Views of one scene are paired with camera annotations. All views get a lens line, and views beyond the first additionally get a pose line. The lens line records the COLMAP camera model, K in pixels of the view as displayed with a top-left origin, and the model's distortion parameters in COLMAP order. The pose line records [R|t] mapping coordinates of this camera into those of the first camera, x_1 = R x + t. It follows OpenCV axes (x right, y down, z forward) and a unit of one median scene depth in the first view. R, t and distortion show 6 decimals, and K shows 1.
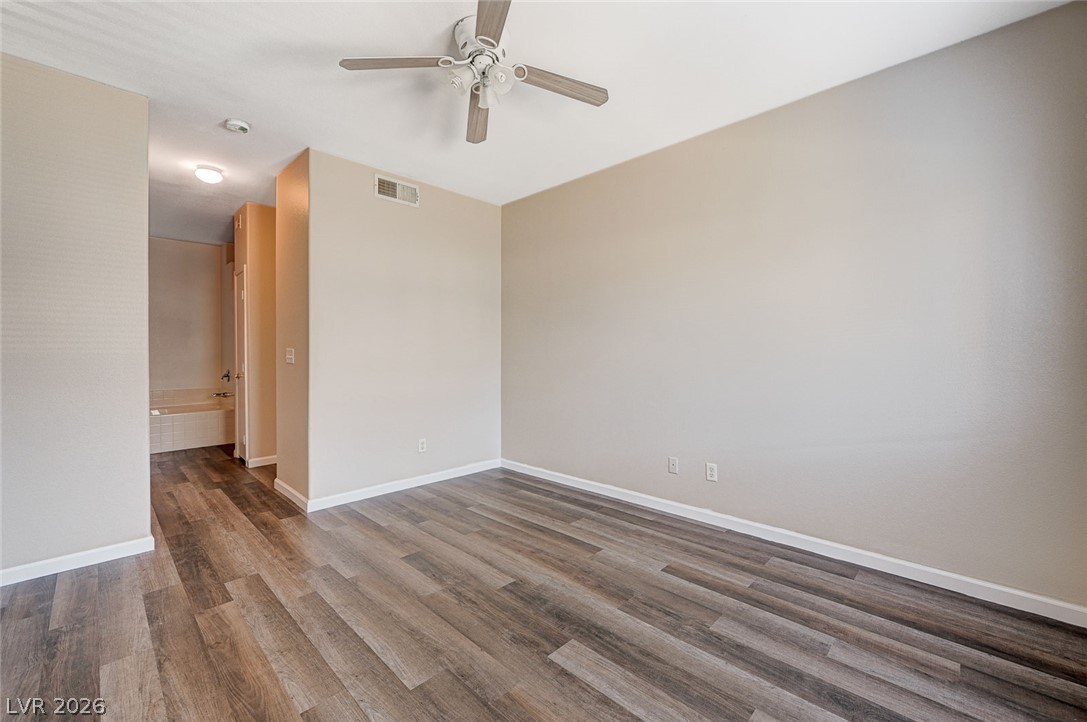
lens RADIAL K [[435.7, 0, 539.2], [0, 435.7, 354.8], [0, 0, 1]] dist [0.000306, -0.000108]
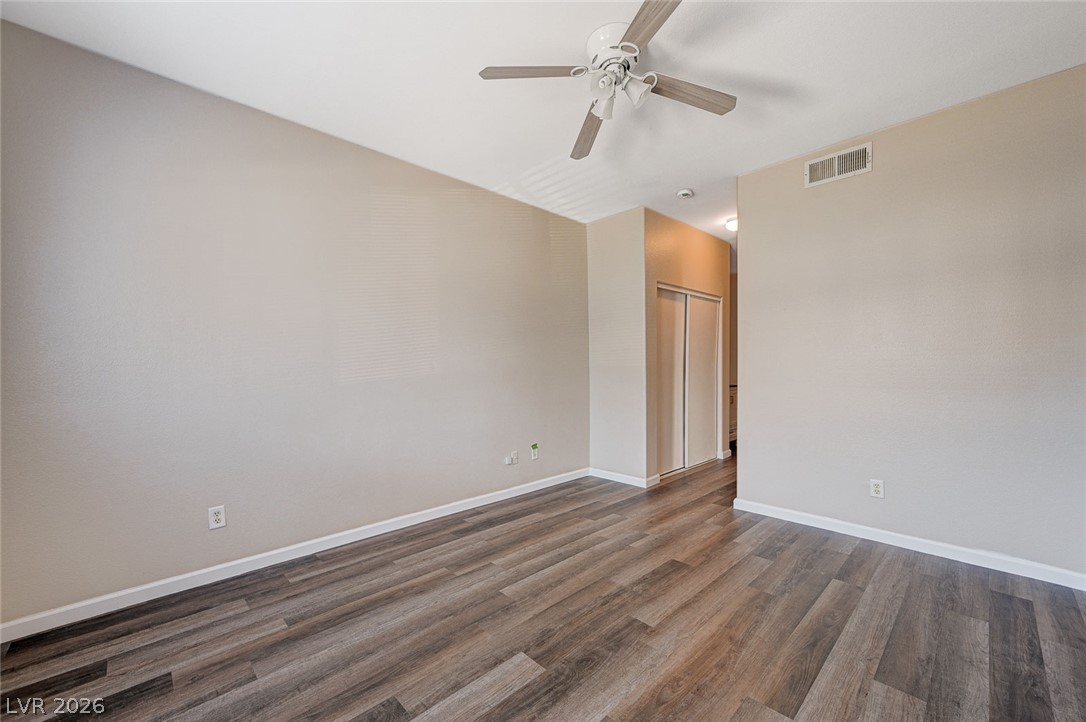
lens RADIAL K [[435.3, 0, 542.6], [0, 435.3, 360.3], [0, 0, 1]] dist [0.000306, -0.000108]
pose [[-0.024996, -0.011402, -0.999623, 0.785479], [0.000403, 0.999935, -0.011416, 0.020158], [0.999687, -0.000688, -0.024990, 0.813818]]
